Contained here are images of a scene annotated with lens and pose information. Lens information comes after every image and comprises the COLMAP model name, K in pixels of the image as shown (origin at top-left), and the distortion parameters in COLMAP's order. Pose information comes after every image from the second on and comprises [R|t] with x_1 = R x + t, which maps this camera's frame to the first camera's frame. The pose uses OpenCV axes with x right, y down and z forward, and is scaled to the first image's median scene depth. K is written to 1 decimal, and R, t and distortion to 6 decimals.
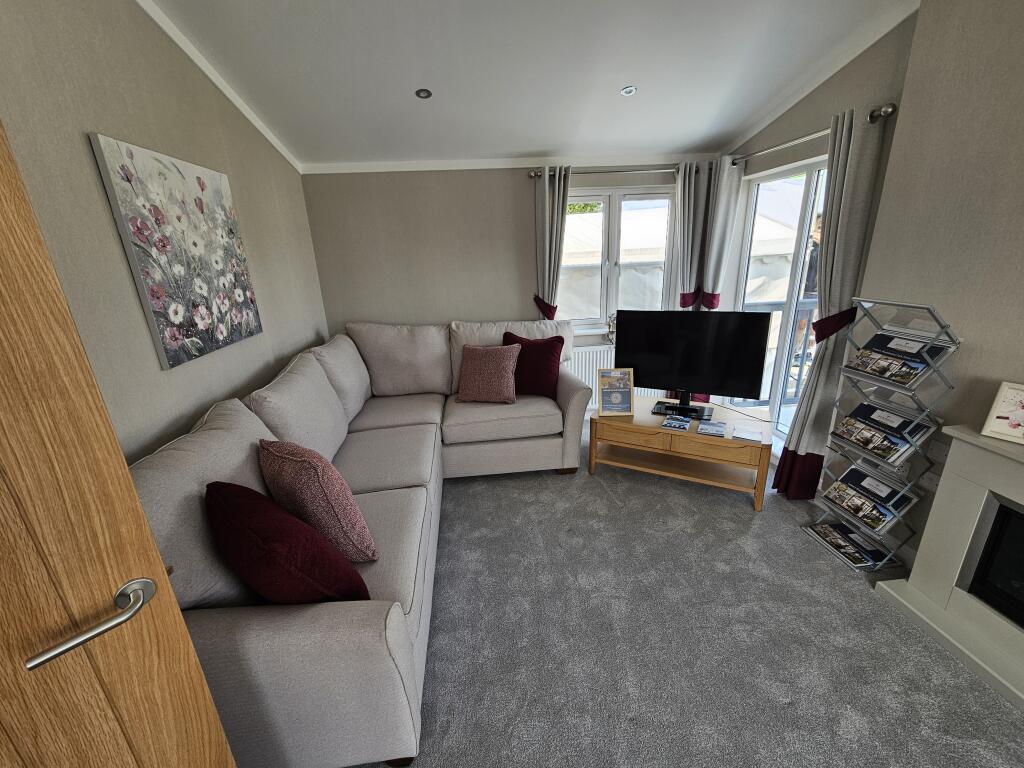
lens RADIAL K [[418.4, 0, 507.5], [0, 418.4, 388.6], [0, 0, 1]] dist [0.000764, -0.000511]
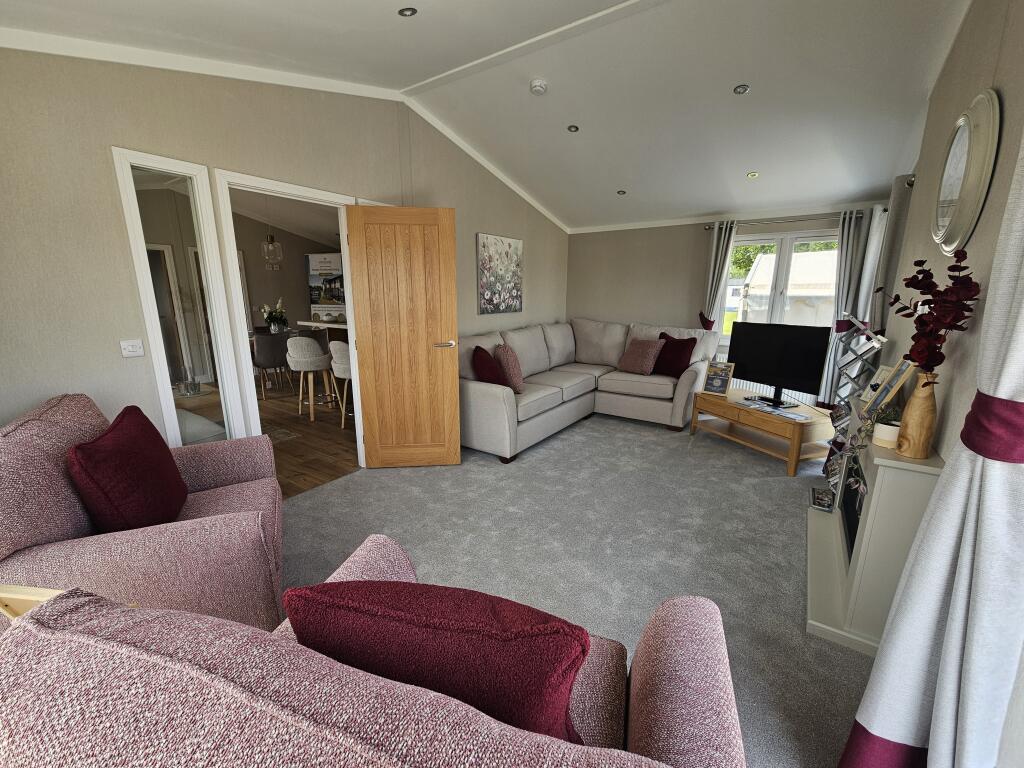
lens RADIAL K [[418.4, 0, 507.5], [0, 418.4, 387.4], [0, 0, 1]] dist [0.000764, -0.000511]
pose [[0.758340, 0.186849, -0.624506, 0.840860], [-0.235970, 0.971751, 0.004204, 0.274214], [0.607650, 0.144176, 0.781009, -0.710290]]
